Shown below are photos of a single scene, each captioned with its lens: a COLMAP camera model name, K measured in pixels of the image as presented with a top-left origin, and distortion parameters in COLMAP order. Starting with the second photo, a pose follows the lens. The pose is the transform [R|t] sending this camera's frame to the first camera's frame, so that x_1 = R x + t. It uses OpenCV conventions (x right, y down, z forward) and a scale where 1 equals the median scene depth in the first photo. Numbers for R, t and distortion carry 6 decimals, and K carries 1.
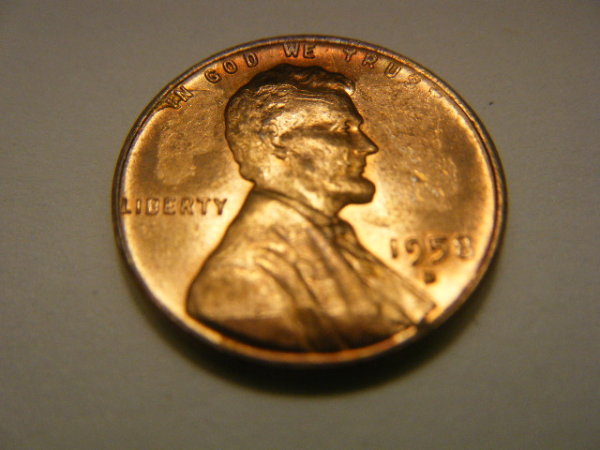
lens RADIAL K [[616.1, 0, 299.8], [0, 616.1, 223.3], [0, 0, 1]] dist [0.107040, 0.000000]
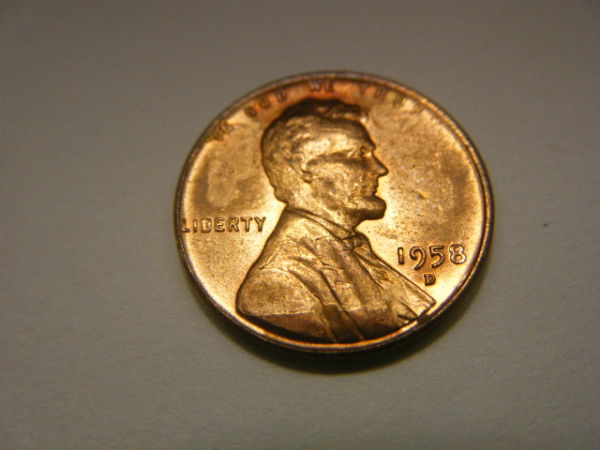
lens RADIAL K [[616.1, 0, 305.6], [0, 616.1, 224.6], [0, 0, 1]] dist [0.107040, 0.000000]
pose [[0.998692, -0.026161, -0.043926, 0.016400], [0.028487, 0.998179, 0.053177, -0.088024], [0.042455, -0.054359, 0.997619, -0.228914]]
